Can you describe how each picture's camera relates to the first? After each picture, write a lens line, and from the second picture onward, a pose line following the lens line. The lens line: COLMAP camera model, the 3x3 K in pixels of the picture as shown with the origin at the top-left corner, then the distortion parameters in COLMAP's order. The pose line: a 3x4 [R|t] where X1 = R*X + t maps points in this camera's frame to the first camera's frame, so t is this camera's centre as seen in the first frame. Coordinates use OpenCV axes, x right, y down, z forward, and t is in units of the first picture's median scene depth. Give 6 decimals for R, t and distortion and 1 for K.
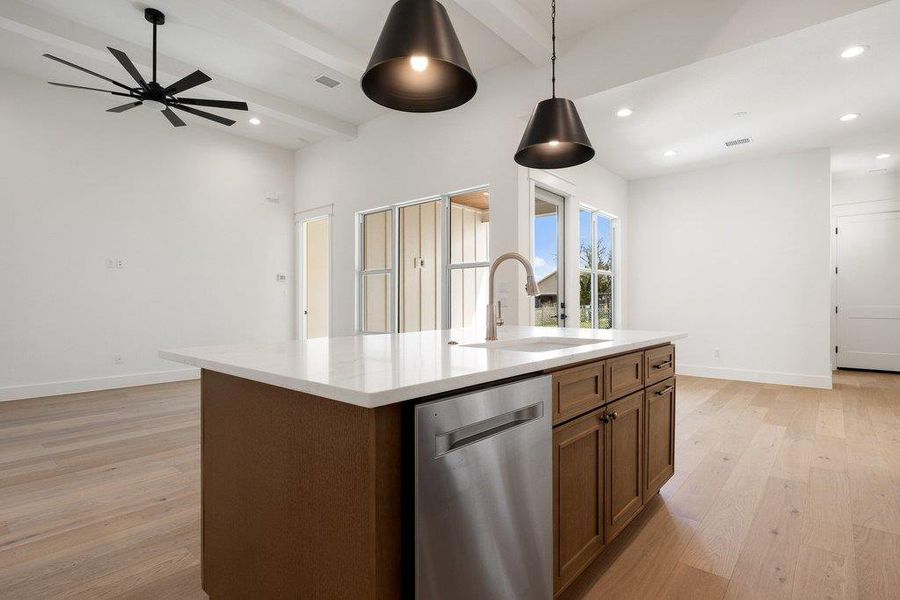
lens RADIAL K [[418.6, 0, 446.0], [0, 418.6, 301.3], [0, 0, 1]] dist [-0.003943, 0.000367]
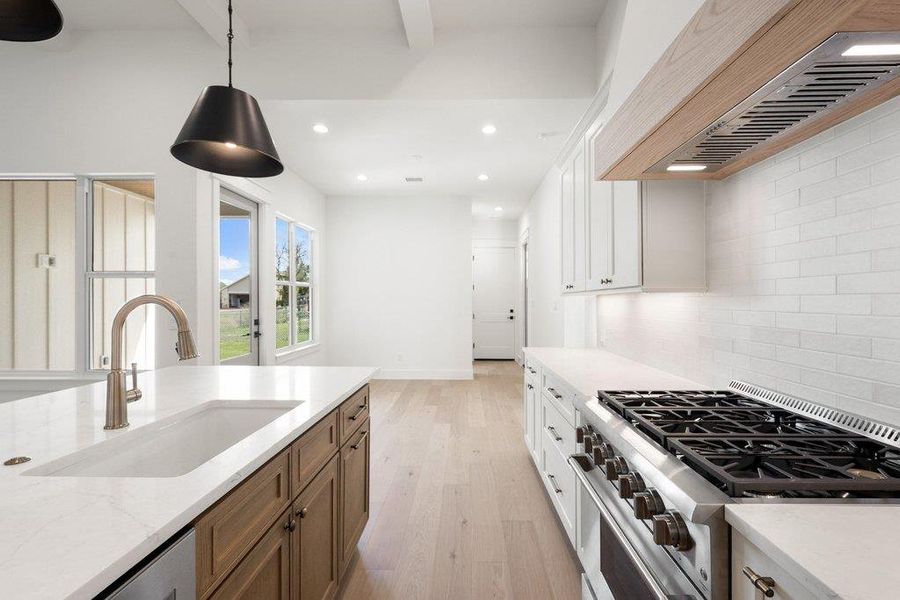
lens RADIAL K [[409.1, 0, 445.6], [0, 409.1, 299.2], [0, 0, 1]] dist [-0.001214, -0.000166]
pose [[0.768565, 0.003213, 0.639763, 0.079475], [0.005220, 0.999923, -0.011292, -0.079783], [-0.639750, 0.012019, 0.768489, 0.161262]]
